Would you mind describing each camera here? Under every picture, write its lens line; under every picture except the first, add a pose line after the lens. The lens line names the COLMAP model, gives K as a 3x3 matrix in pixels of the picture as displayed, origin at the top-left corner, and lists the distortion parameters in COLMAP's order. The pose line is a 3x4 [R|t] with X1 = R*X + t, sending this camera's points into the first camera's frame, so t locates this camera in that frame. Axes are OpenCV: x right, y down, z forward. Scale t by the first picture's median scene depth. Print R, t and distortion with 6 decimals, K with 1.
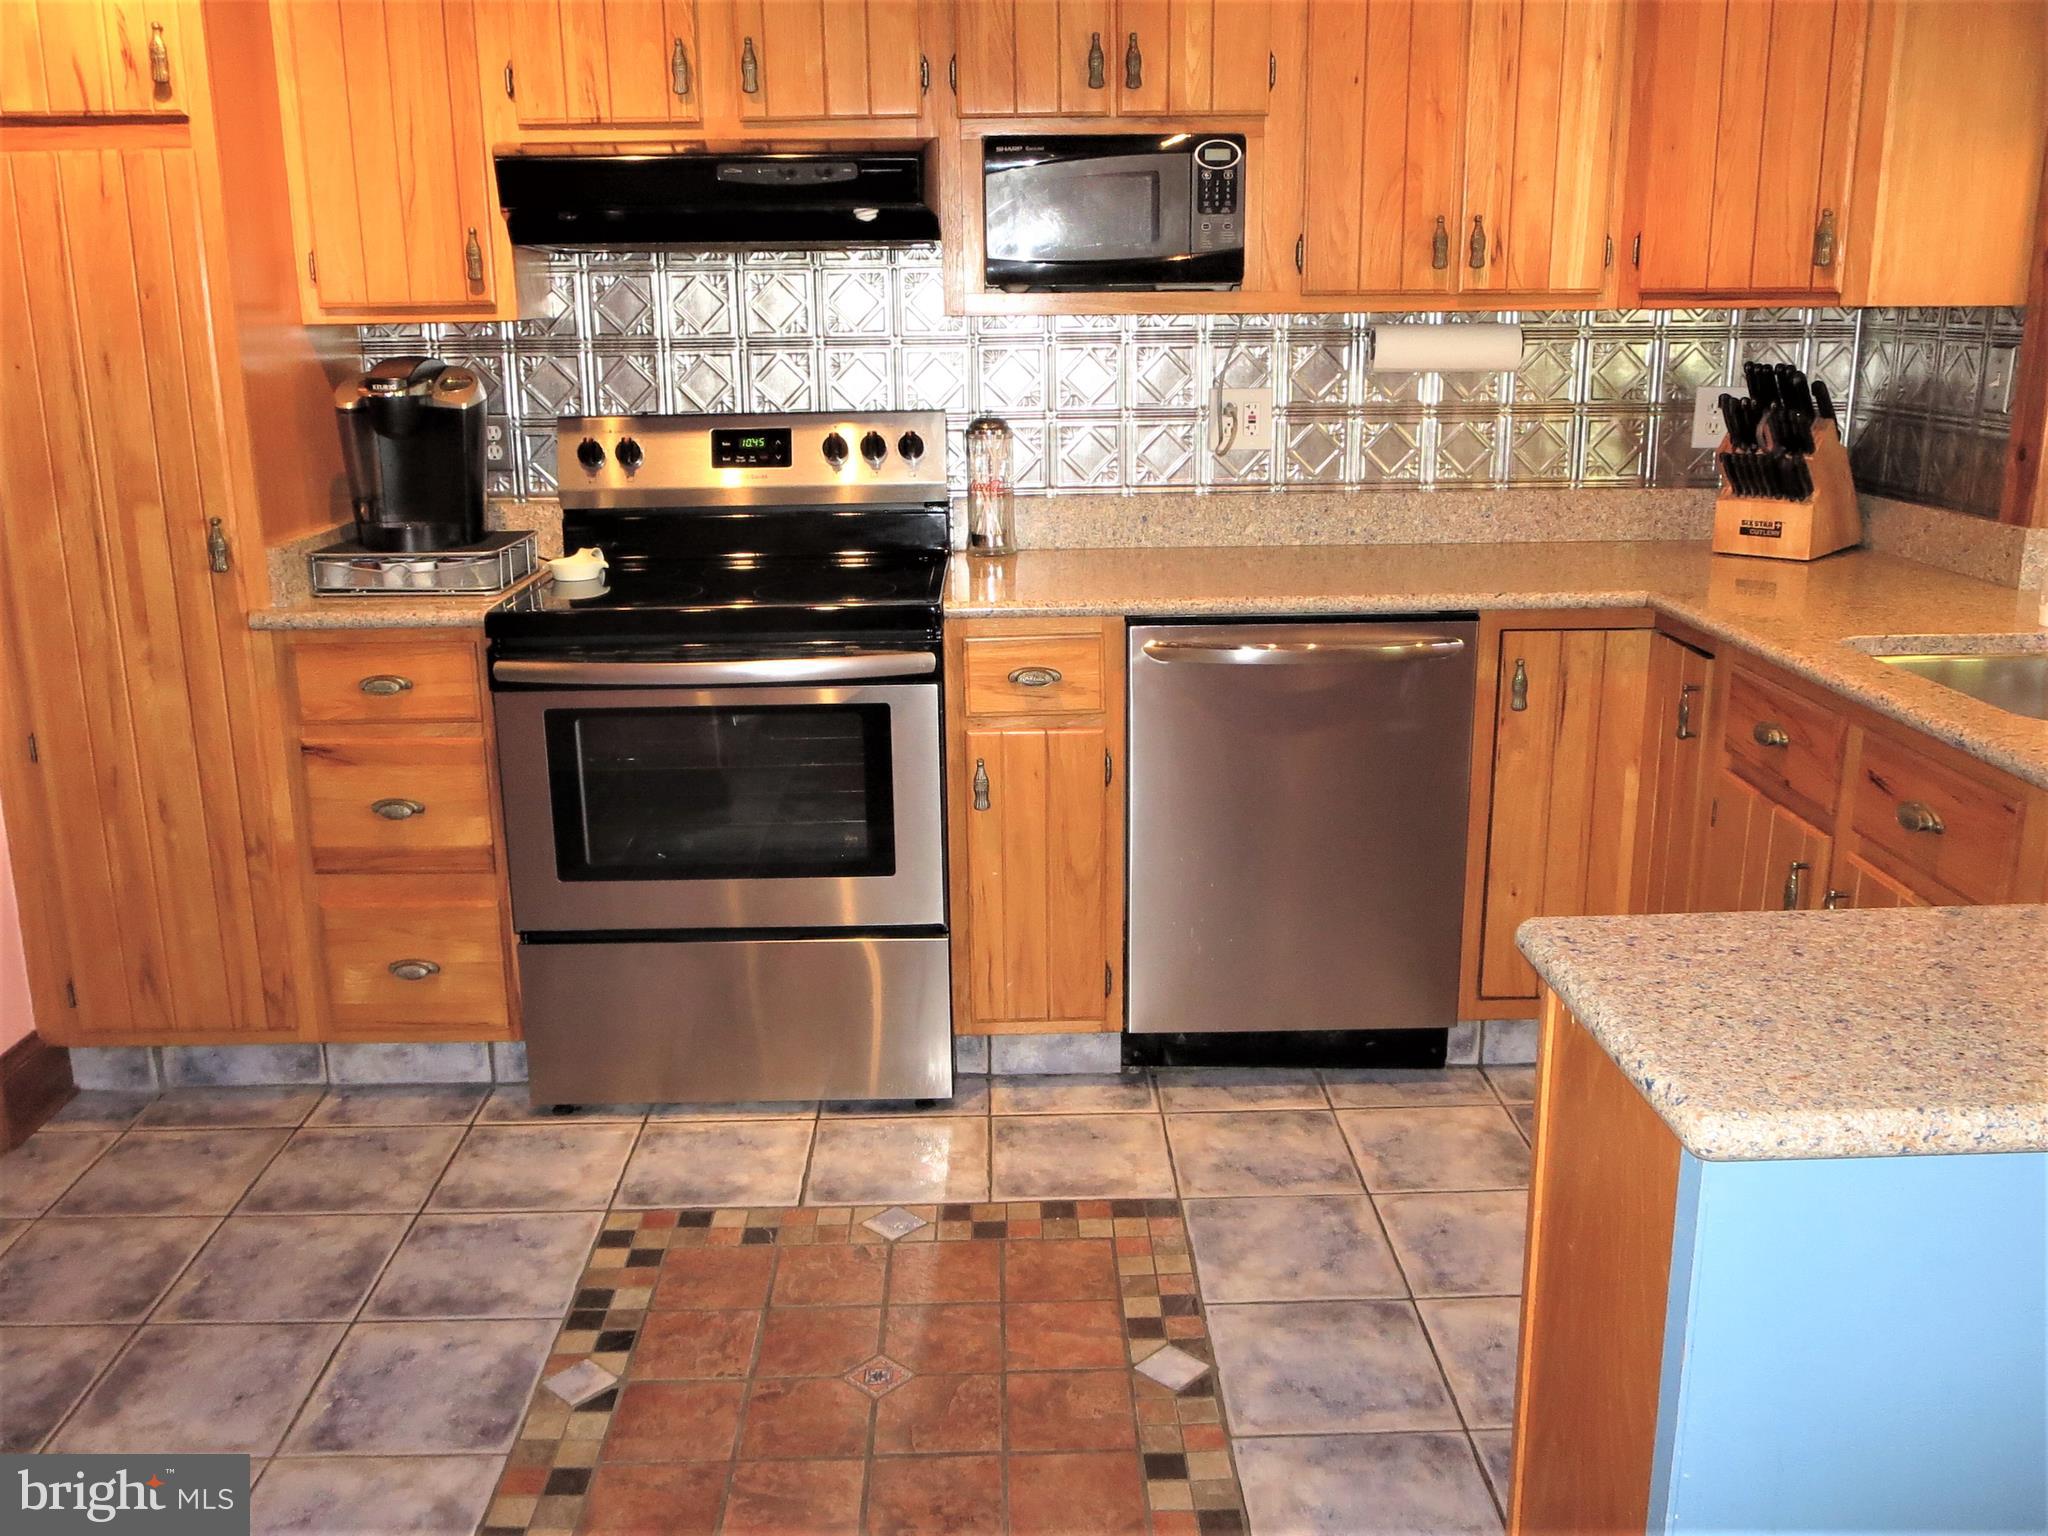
lens RADIAL K [[1771.3, 0, 1024.0], [0, 1771.3, 768.0], [0, 0, 1]] dist [-0.032339, 0.011893]
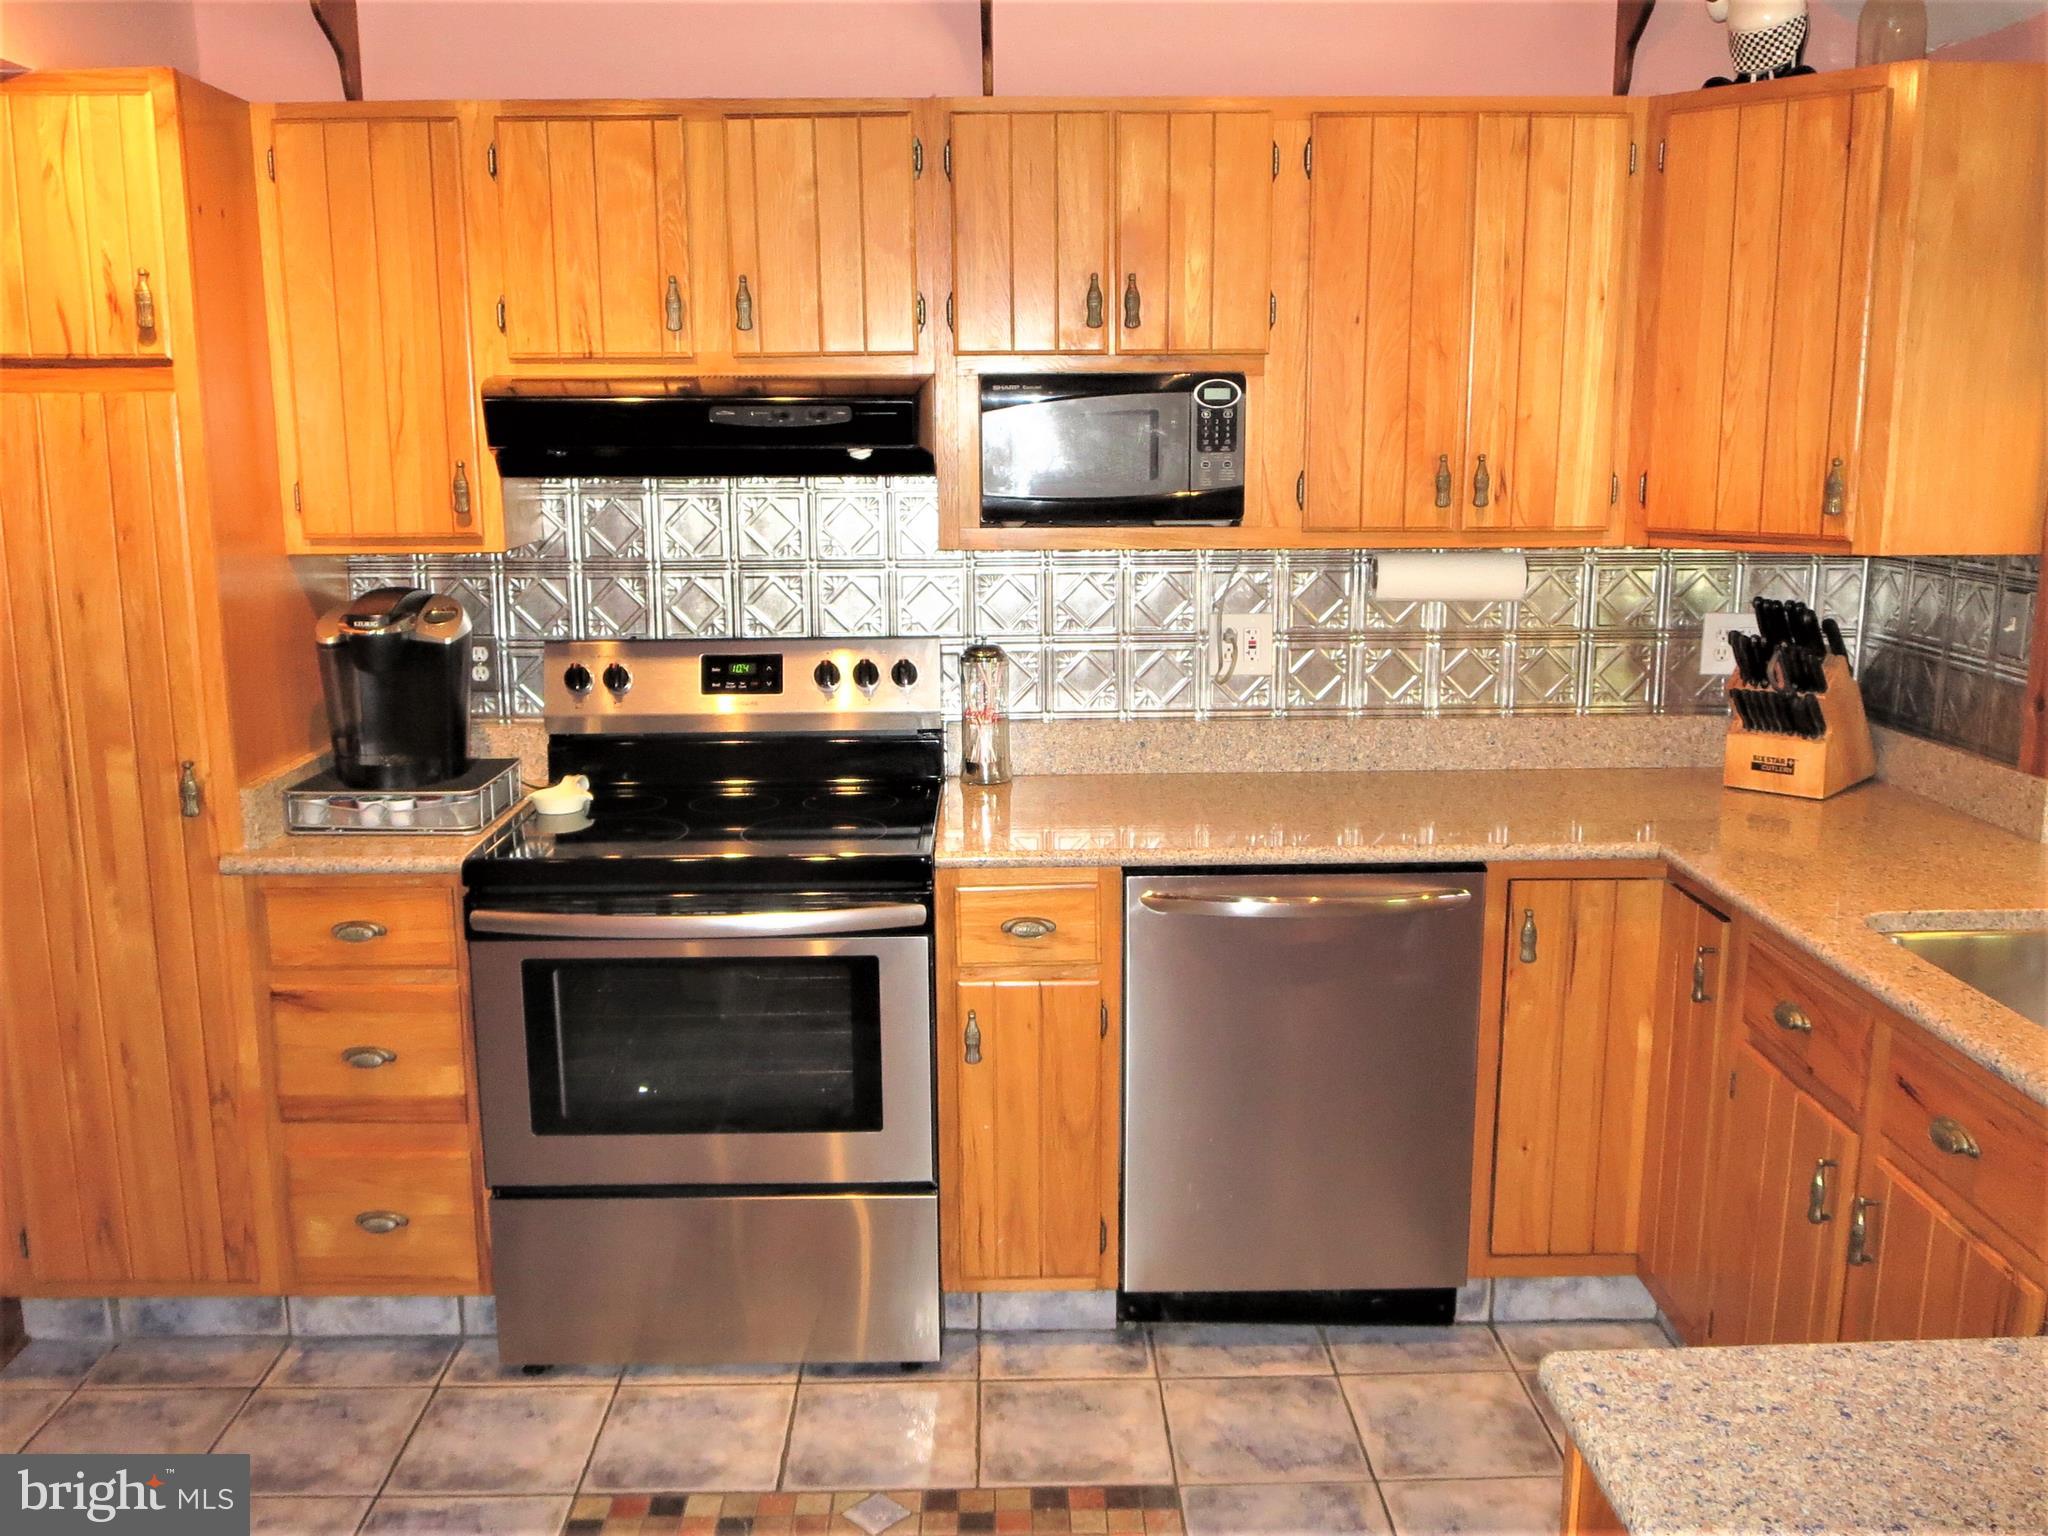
lens RADIAL K [[1771.3, 0, 1024.0], [0, 1771.3, 768.0], [0, 0, 1]] dist [-0.032339, 0.011893]
pose [[0.999980, 0.006356, 0.000038, 0.002966], [-0.006341, 0.997887, -0.064660, -0.074439], [-0.000449, 0.064659, 0.997907, 0.026655]]
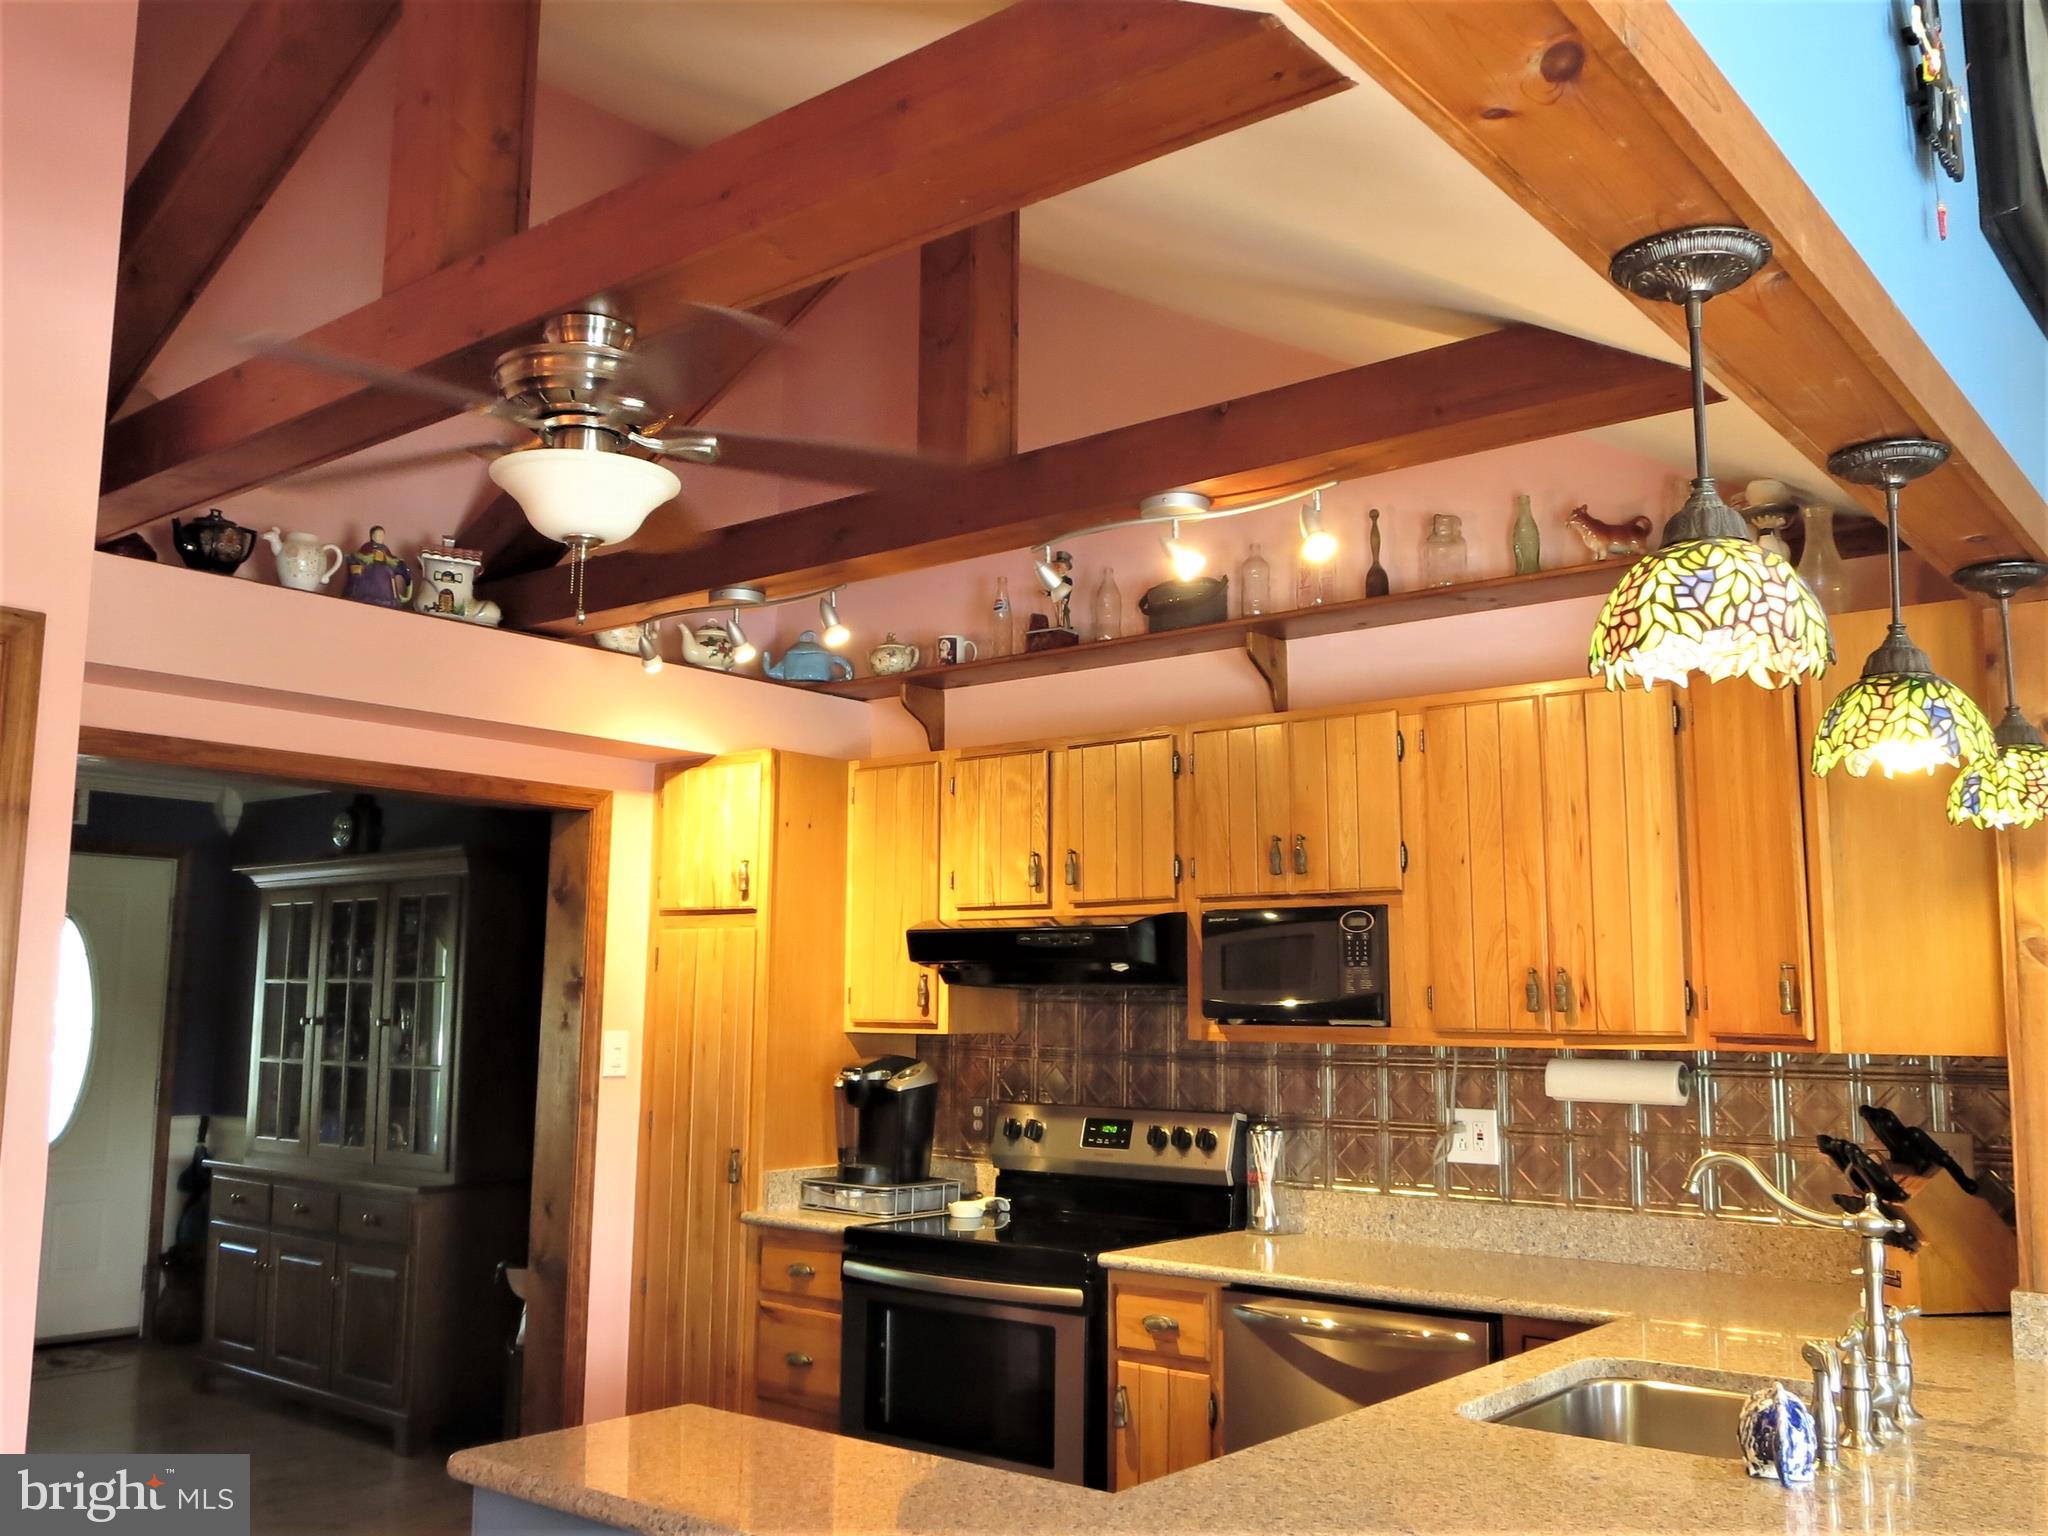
lens RADIAL K [[1771.3, 0, 1024.0], [0, 1771.3, 768.0], [0, 0, 1]] dist [-0.032339, 0.011893]
pose [[0.763055, -0.068312, -0.642713, 0.755194], [-0.185165, 0.929614, -0.318642, -0.000394], [0.619242, 0.362149, 0.696697, -0.075810]]
